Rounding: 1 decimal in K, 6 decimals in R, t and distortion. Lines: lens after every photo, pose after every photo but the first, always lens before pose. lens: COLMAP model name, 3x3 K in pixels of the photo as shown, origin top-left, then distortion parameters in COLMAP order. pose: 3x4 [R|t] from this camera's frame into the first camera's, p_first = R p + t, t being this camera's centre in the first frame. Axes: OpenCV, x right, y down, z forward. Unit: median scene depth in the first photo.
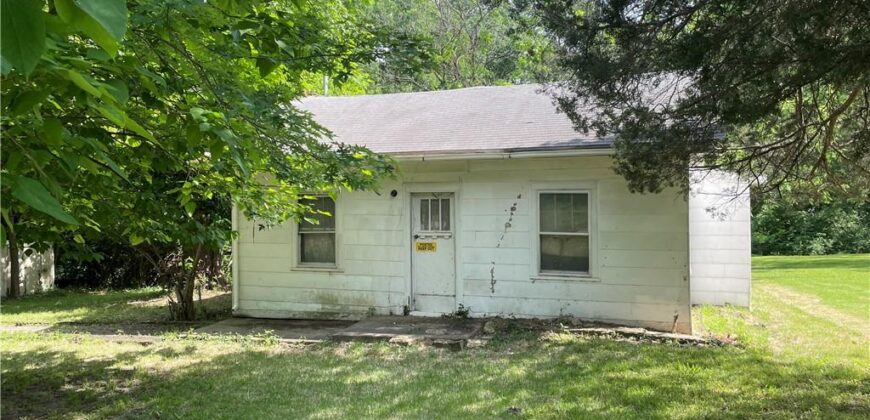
lens RADIAL K [[658.5, 0, 425.0], [0, 658.5, 209.0], [0, 0, 1]] dist [0.124822, -0.151567]
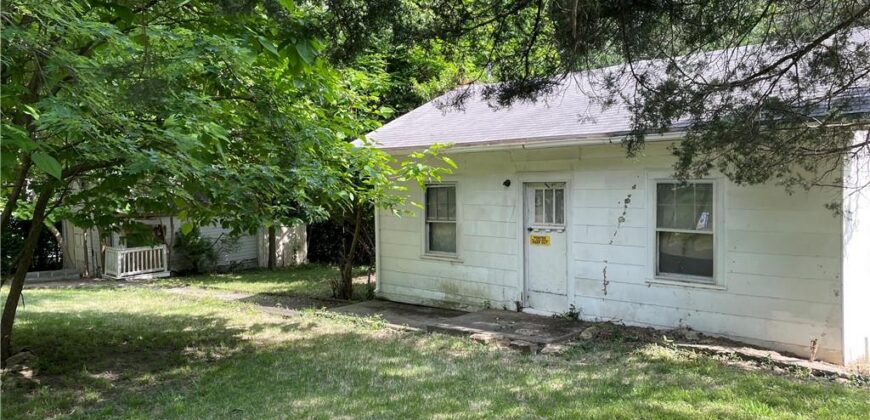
lens RADIAL K [[658.5, 0, 425.0], [0, 658.5, 209.0], [0, 0, 1]] dist [0.124822, -0.151567]
pose [[0.913490, 0.016385, -0.406532, 0.241449], [-0.007554, 0.999700, 0.023317, -0.007856], [0.406791, -0.018229, 0.913339, 0.081978]]
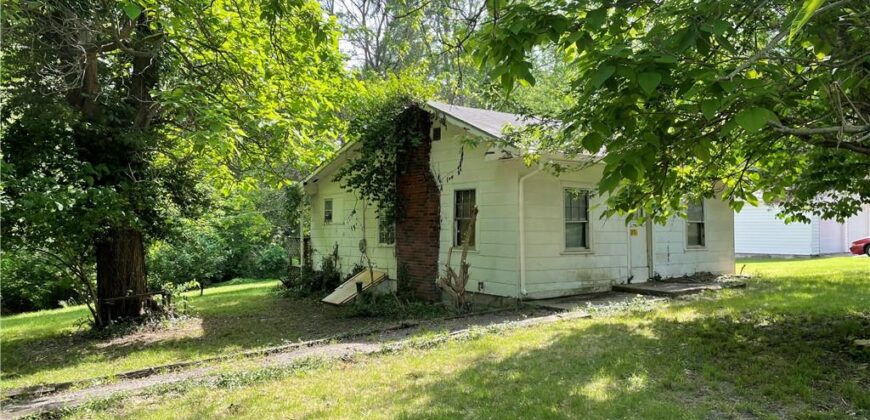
lens RADIAL K [[658.5, 0, 425.0], [0, 658.5, 209.0], [0, 0, 1]] dist [0.124822, -0.151567]
pose [[0.544766, 0.032140, 0.837972, -1.453842], [0.009176, 0.998977, -0.044280, 0.068570], [-0.838538, 0.031812, 0.543913, 0.629234]]
